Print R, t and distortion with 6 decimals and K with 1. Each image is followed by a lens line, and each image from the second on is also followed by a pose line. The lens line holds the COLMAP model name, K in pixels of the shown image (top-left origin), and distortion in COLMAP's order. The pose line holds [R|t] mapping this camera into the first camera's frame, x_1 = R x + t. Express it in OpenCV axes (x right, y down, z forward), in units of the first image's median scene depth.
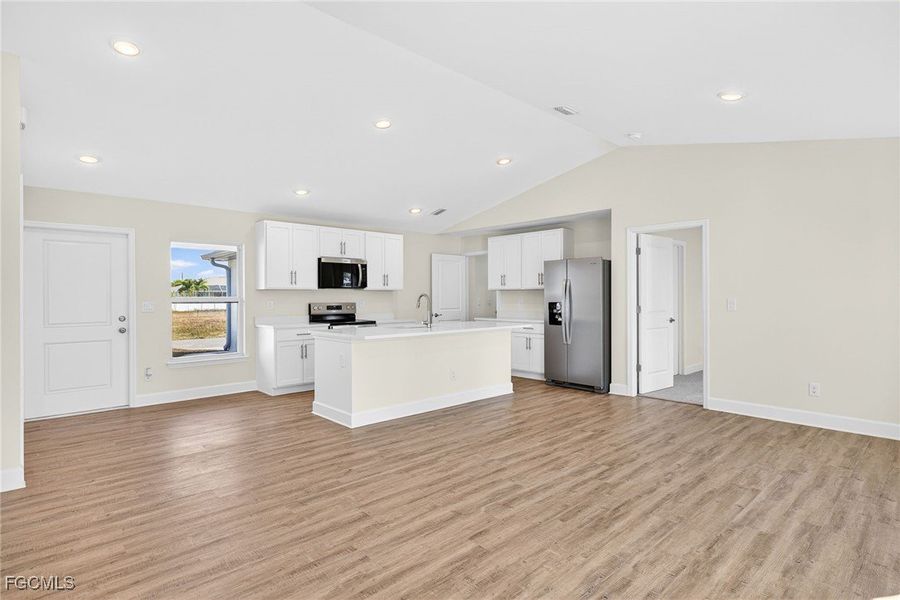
lens RADIAL K [[465.9, 0, 449.0], [0, 465.9, 302.0], [0, 0, 1]] dist [0.001275, 0.001469]
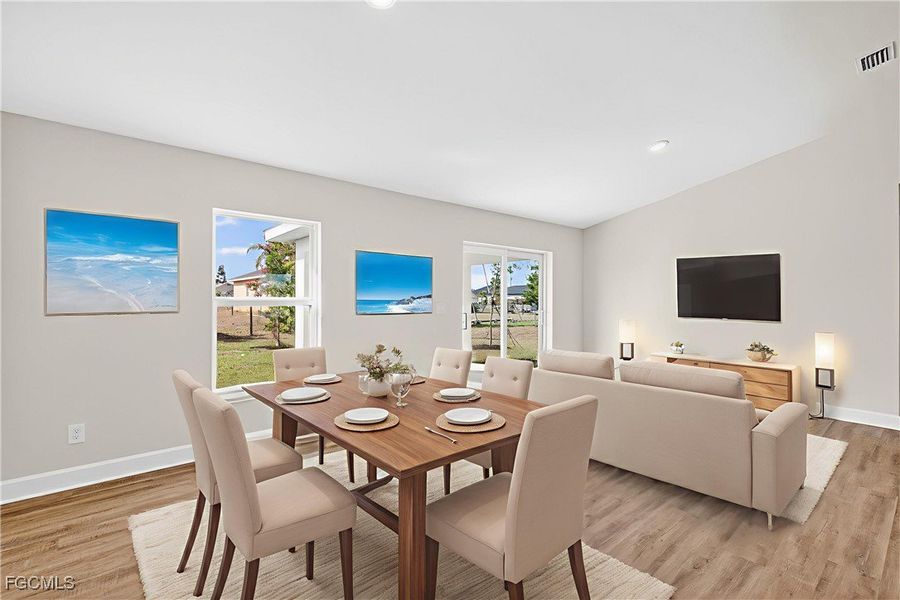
lens RADIAL K [[410.5, 0, 450.6], [0, 410.5, 292.8], [0, 0, 1]] dist [0.007793, 0.000873]
pose [[-0.998766, 0.000308, 0.049664, 0.351992], [0.000252, 0.999999, -0.001133, -0.015440], [-0.049664, -0.001119, -0.998765, 1.152207]]
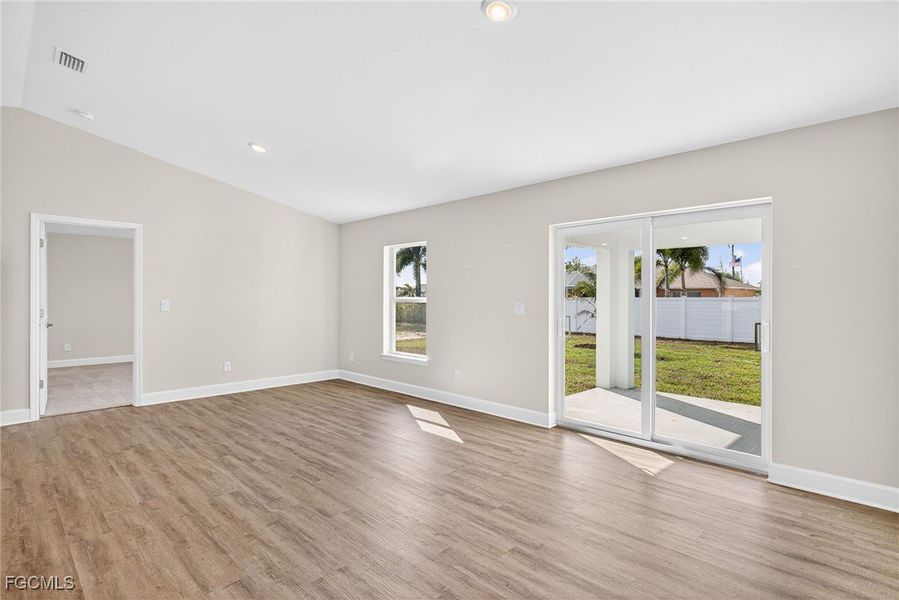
lens RADIAL K [[451.1, 0, 448.9], [0, 451.1, 303.7], [0, 0, 1]] dist [0.001855, 0.001359]
pose [[-0.035901, -0.008722, 0.999317, -0.507590], [0.009860, 0.999910, 0.009082, -0.002269], [-0.999307, 0.010179, -0.035811, 0.368211]]
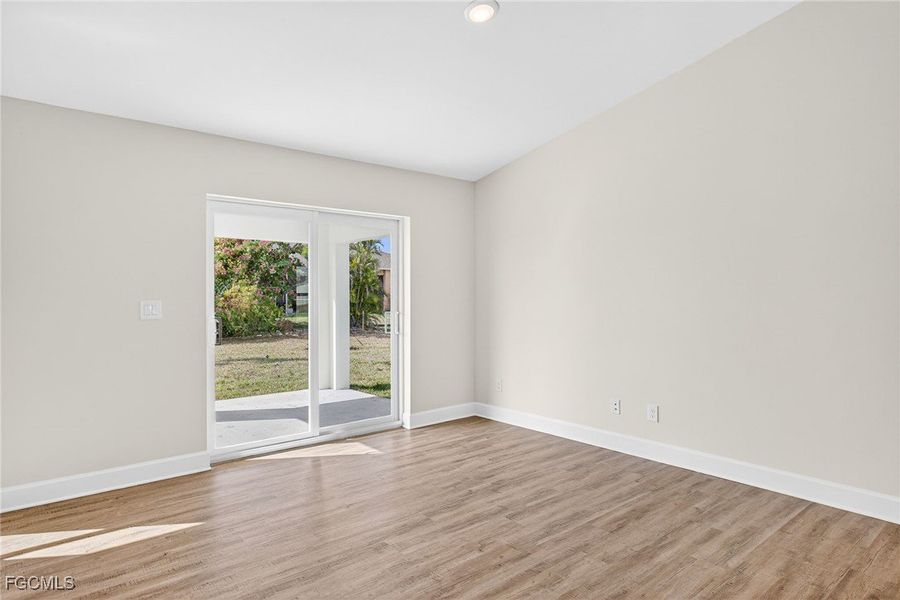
lens RADIAL K [[535.3, 0, 449.1], [0, 535.3, 295.8], [0, 0, 1]] dist [0.008072, -0.002031]
pose [[-0.998835, 0.005251, 0.047963, -0.017450], [0.006139, 0.999812, 0.018392, -0.010956], [-0.047857, 0.018665, -0.998680, 0.893973]]
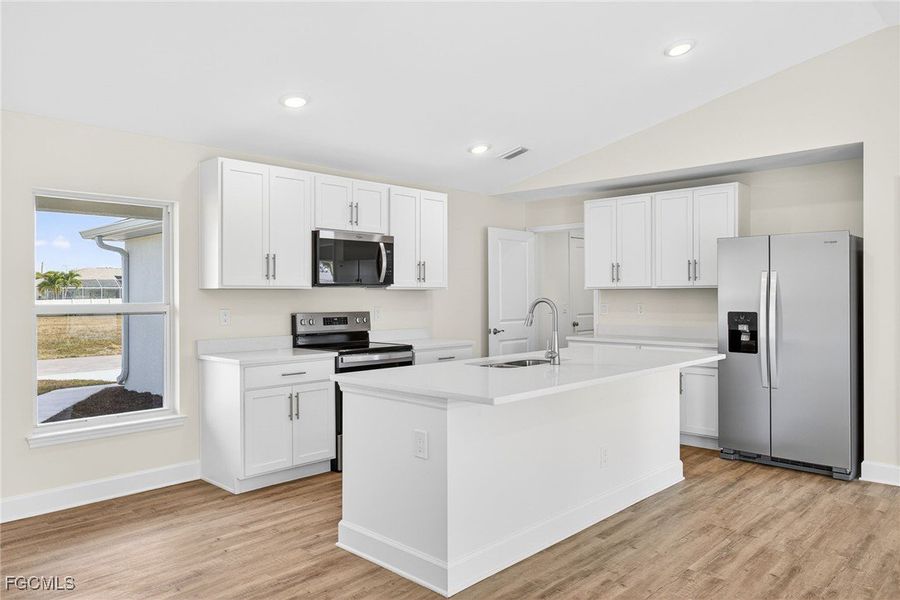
lens RADIAL K [[624.3, 0, 442.4], [0, 624.3, 302.7], [0, 0, 1]] dist [0.008511, 0.005196]
pose [[0.998851, 0.000429, 0.047918, -0.223284], [-0.000410, 1.000000, -0.000411, -0.013632], [-0.047918, 0.000391, 0.998851, 0.358120]]
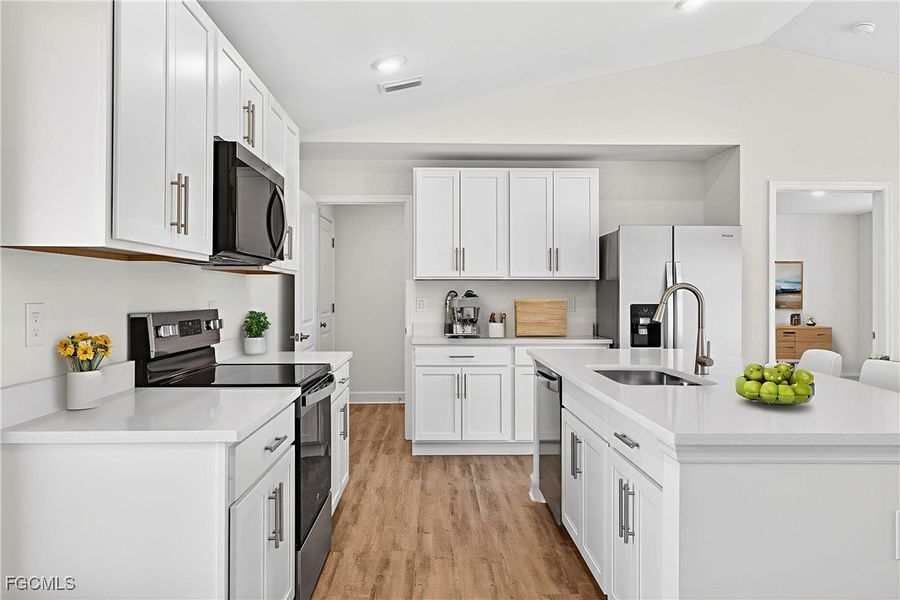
lens RADIAL K [[650.6, 0, 443.9], [0, 650.6, 299.3], [0, 0, 1]] dist [0.007186, -0.002497]
pose [[0.666896, 0.001413, 0.745150, -0.635727], [0.003639, 0.999980, -0.005153, -0.002990], [-0.745142, 0.006148, 0.666877, 0.898857]]
